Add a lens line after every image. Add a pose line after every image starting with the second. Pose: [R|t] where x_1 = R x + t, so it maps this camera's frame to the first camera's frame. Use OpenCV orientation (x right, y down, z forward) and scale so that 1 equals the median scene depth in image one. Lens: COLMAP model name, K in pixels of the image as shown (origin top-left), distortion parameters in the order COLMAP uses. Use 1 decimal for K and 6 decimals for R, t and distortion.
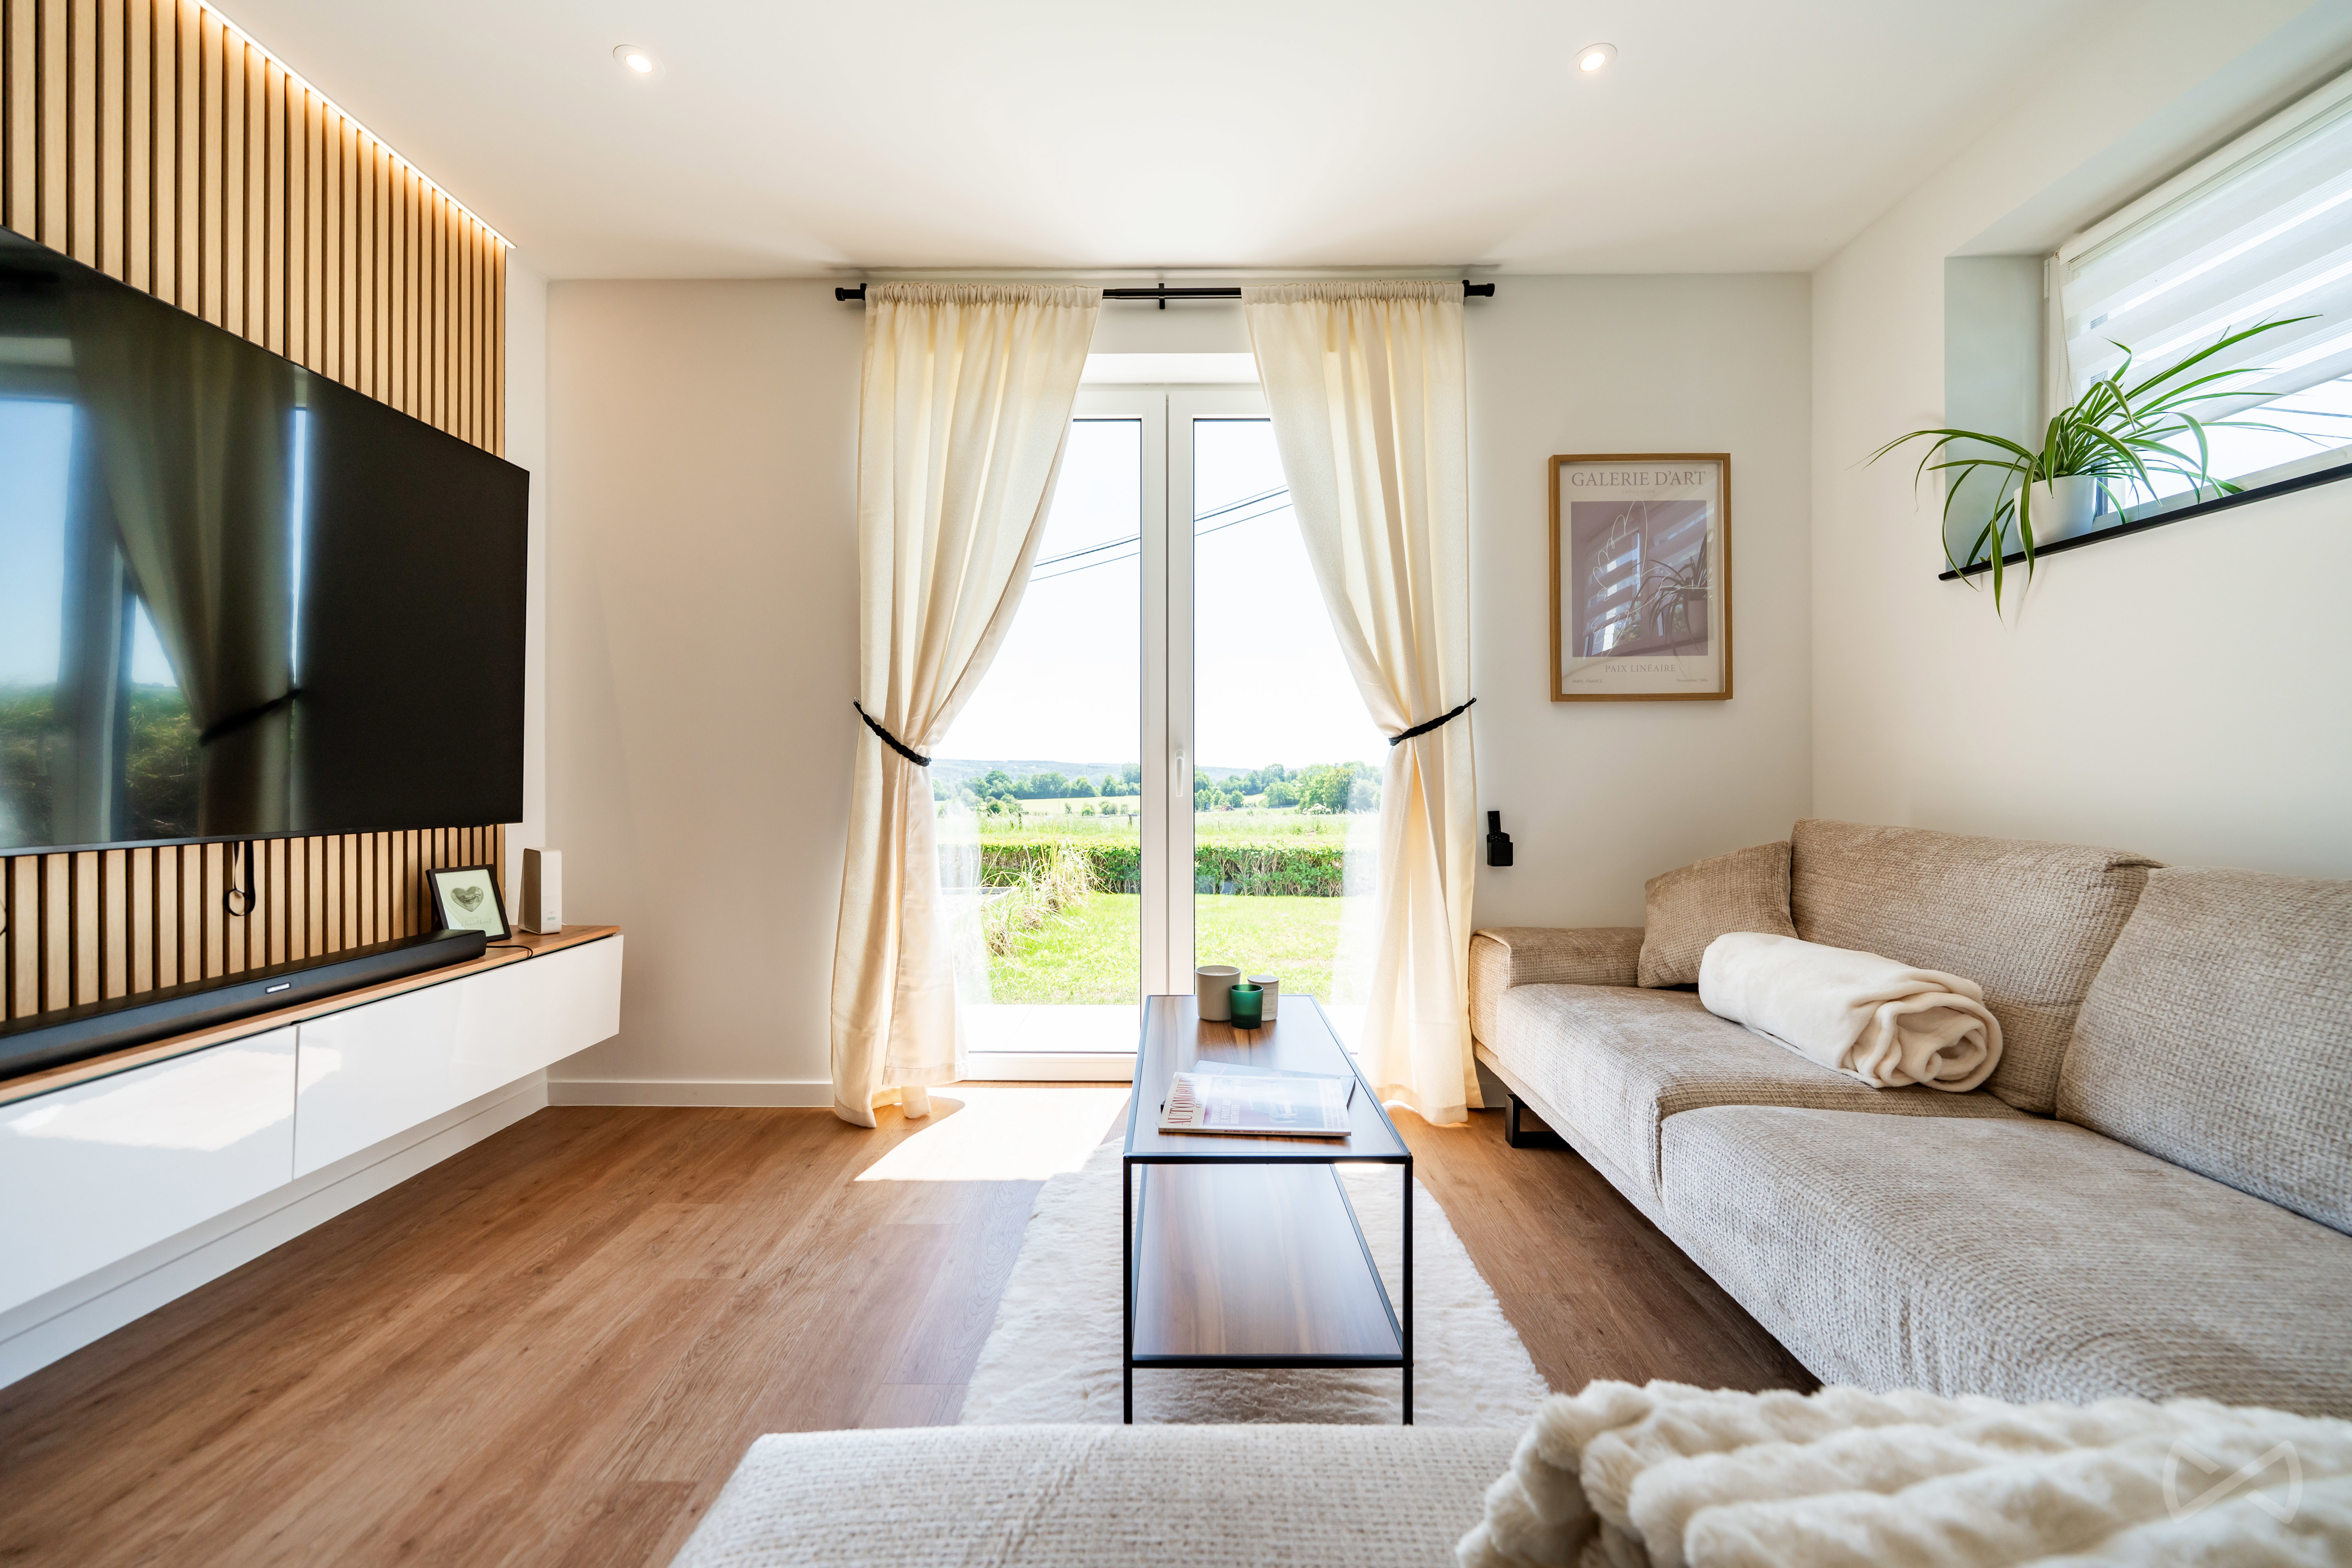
lens RADIAL K [[881.2, 0, 1179.4], [0, 881.2, 781.9], [0, 0, 1]] dist [-0.003746, -0.000060]
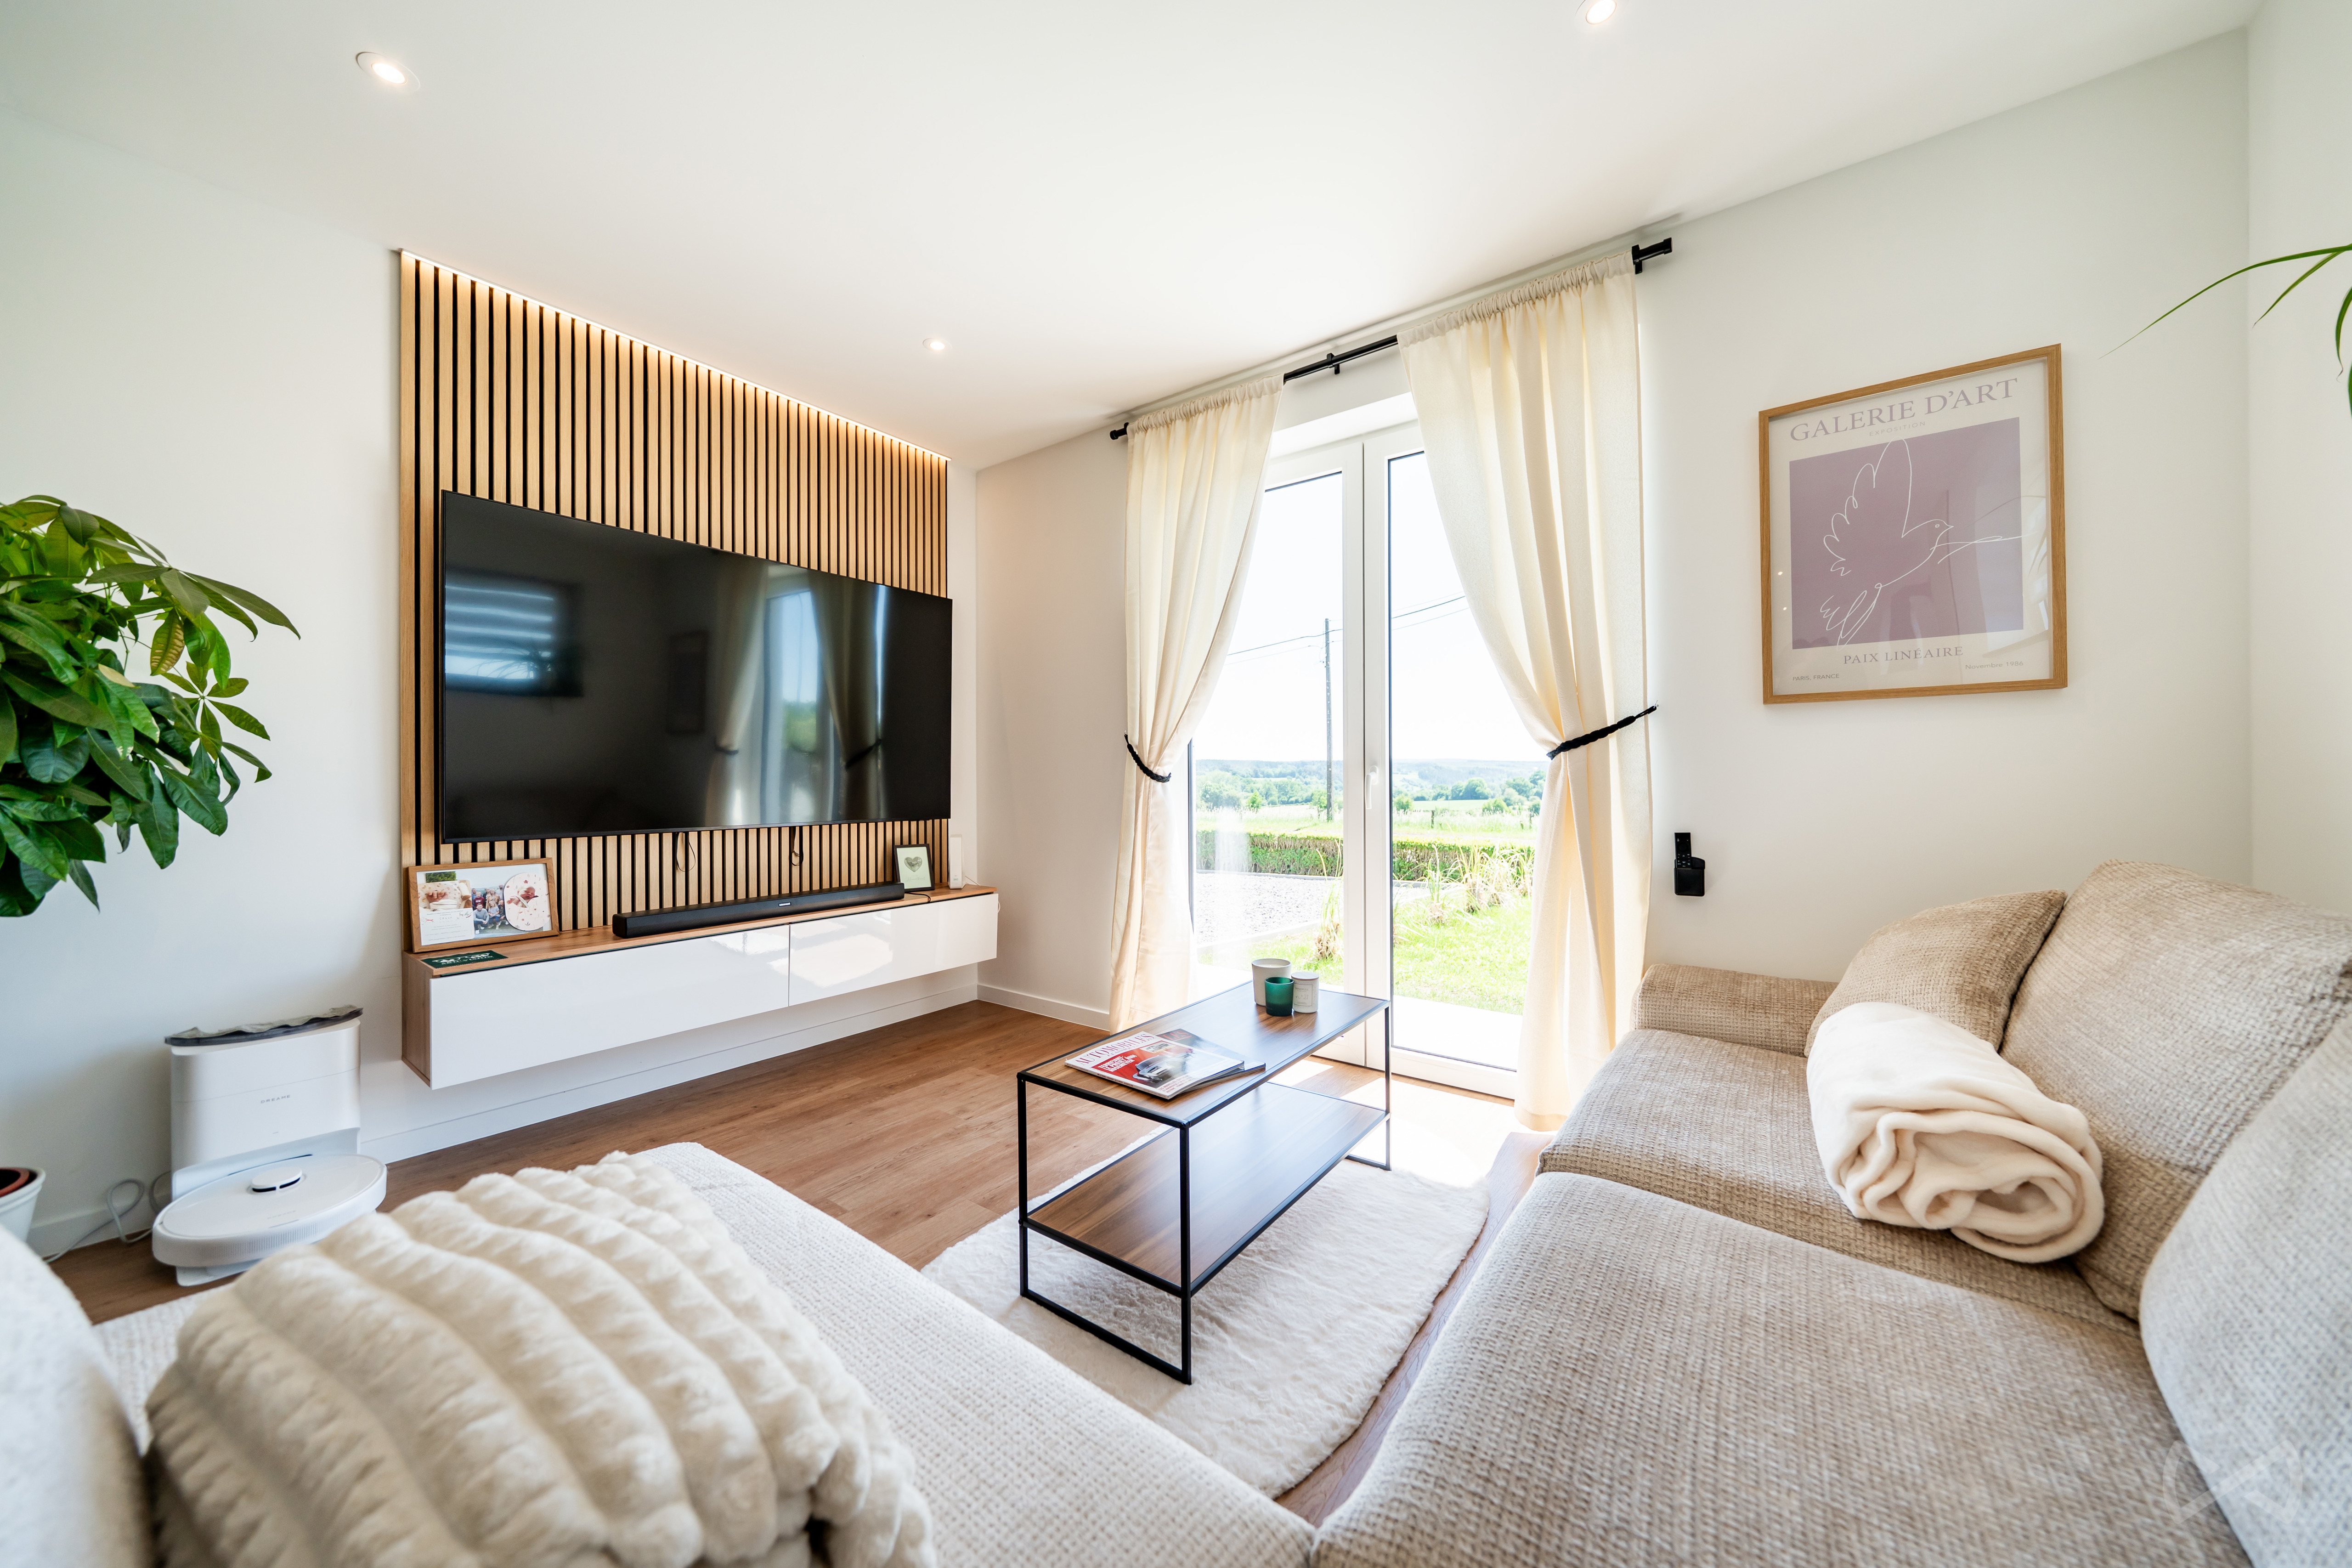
lens RADIAL K [[805.7, 0, 1184.2], [0, 805.7, 783.8], [0, 0, 1]] dist [-0.006941, 0.000051]
pose [[0.810386, -0.000383, -0.585897, 0.451322], [0.001958, 0.999996, 0.002055, -0.018884], [0.585893, -0.002813, 0.810383, 0.058551]]
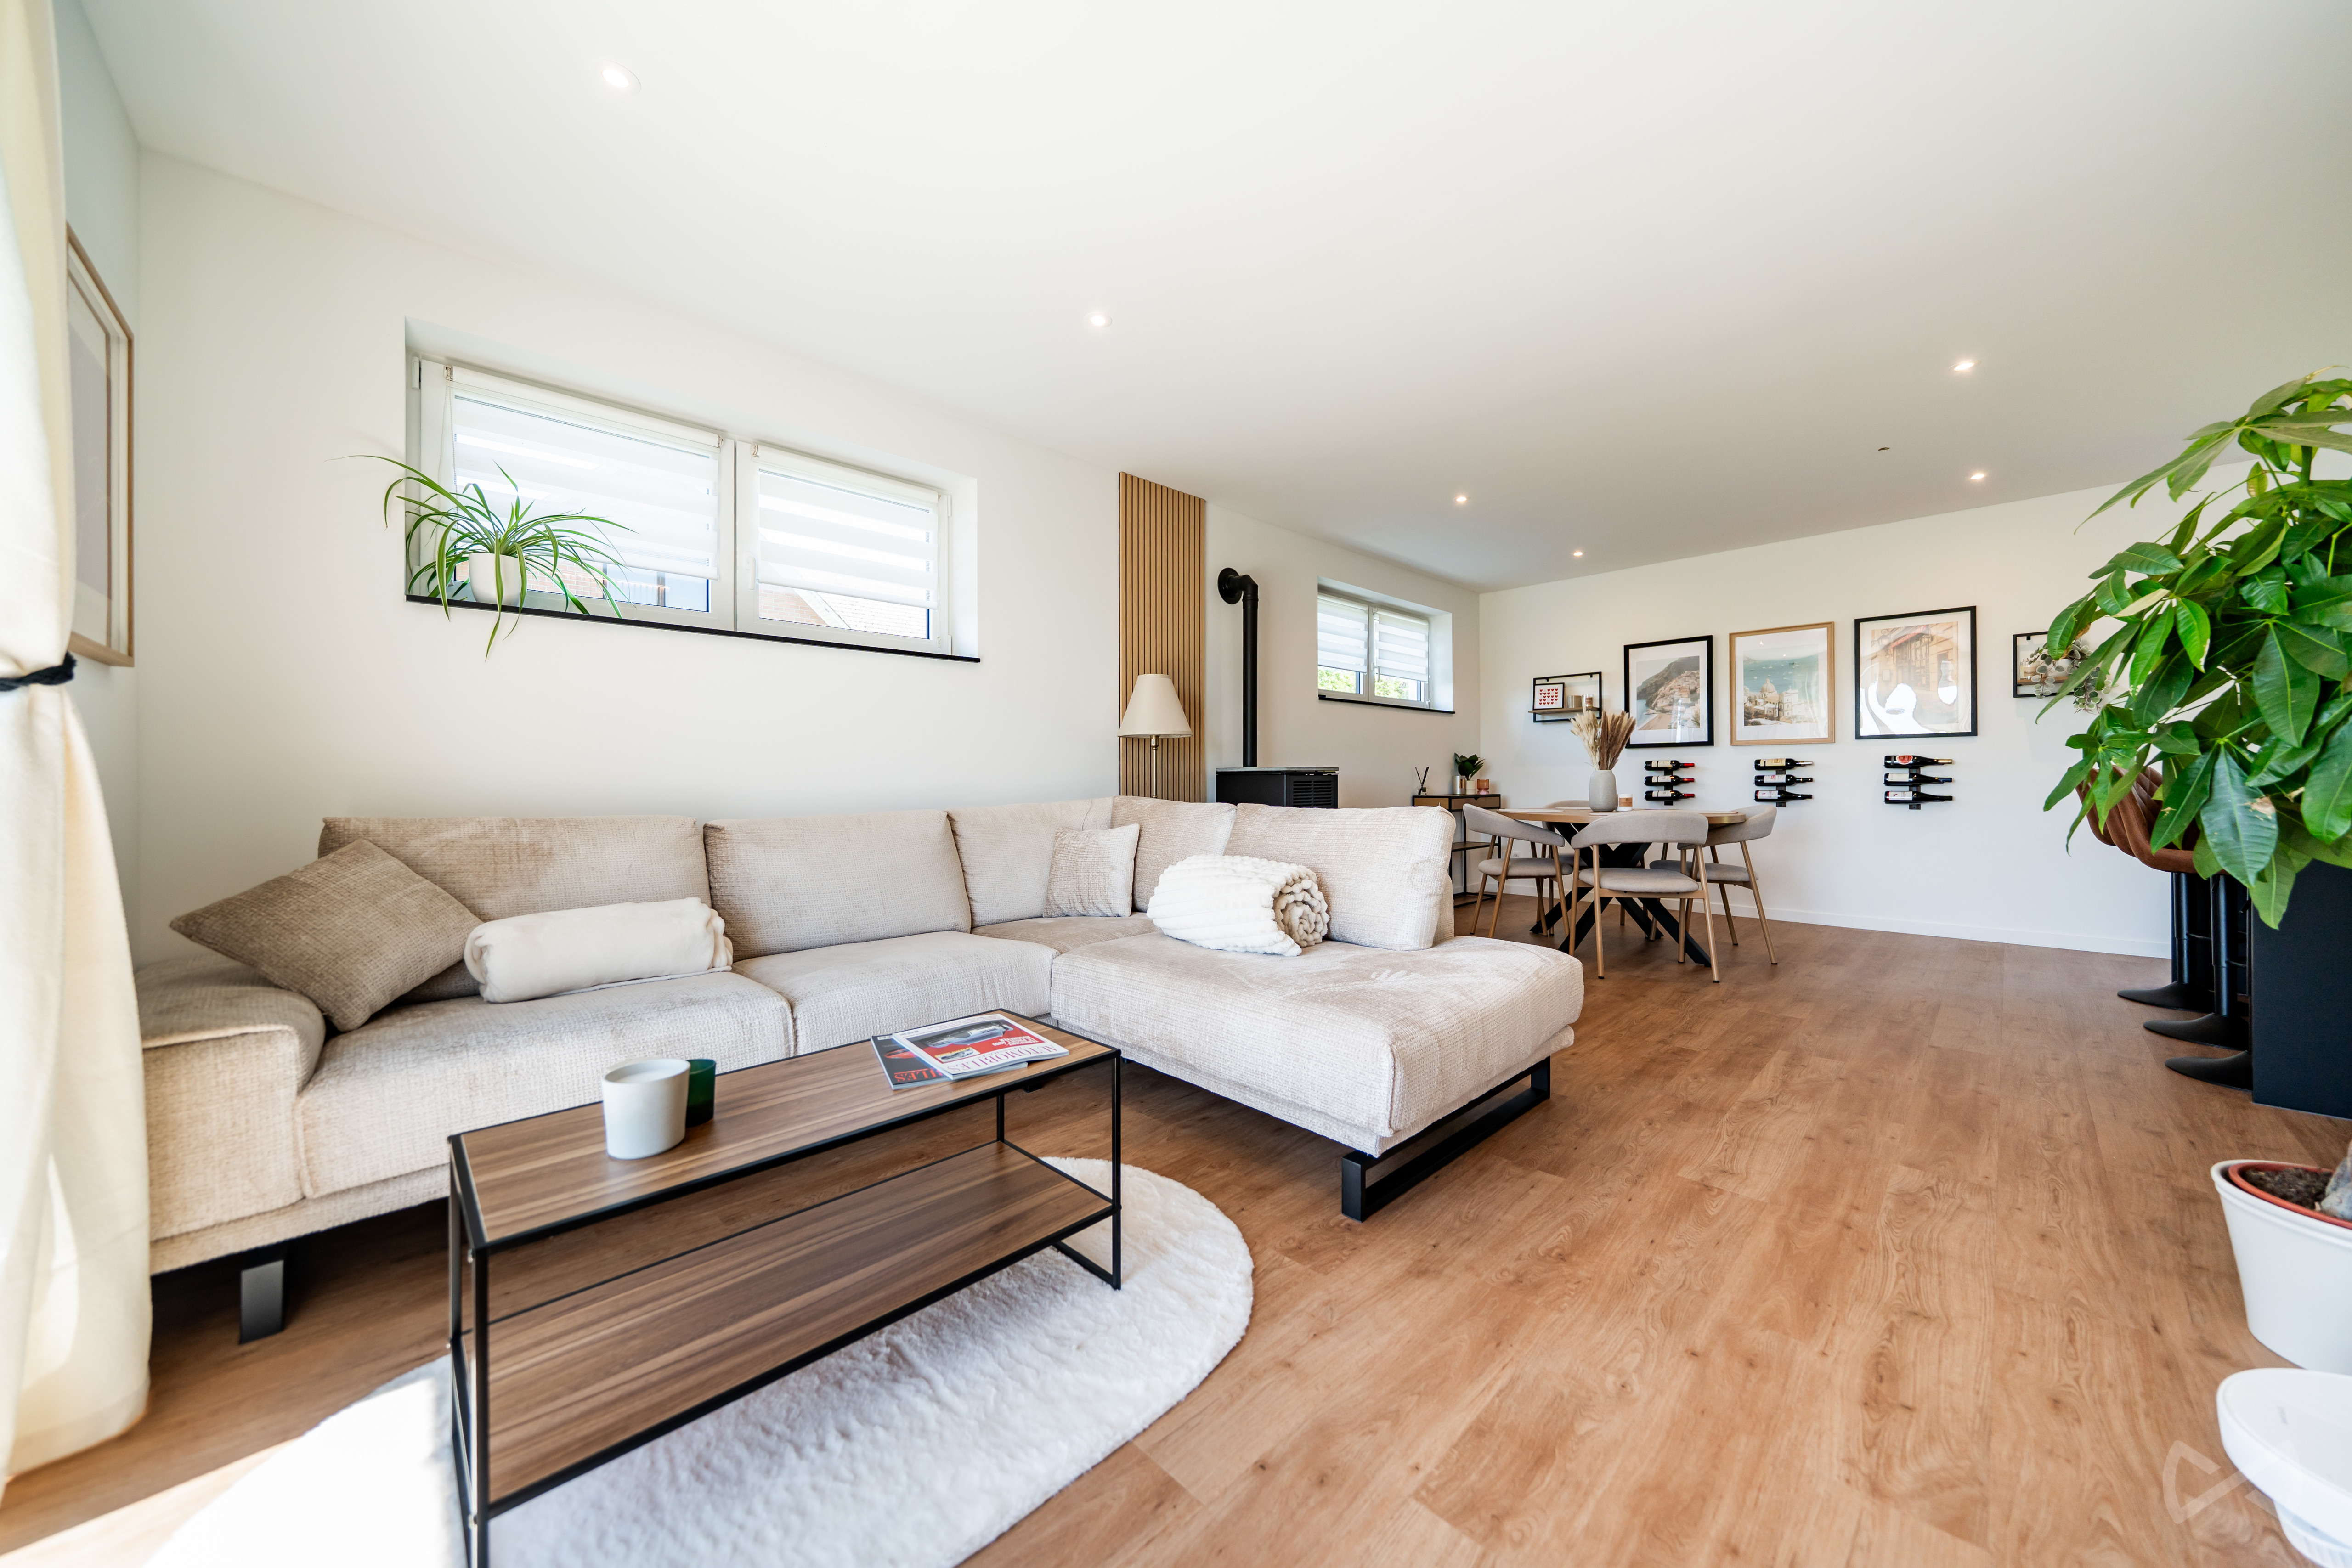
lens RADIAL K [[805.5, 0, 1184.2], [0, 805.5, 783.8], [0, 0, 1]] dist [-0.006941, 0.000051]
pose [[-0.700581, 0.001876, 0.713570, -0.494098], [0.008957, 0.999941, 0.006165, 0.009148], [-0.713517, 0.010710, -0.700556, 0.882020]]
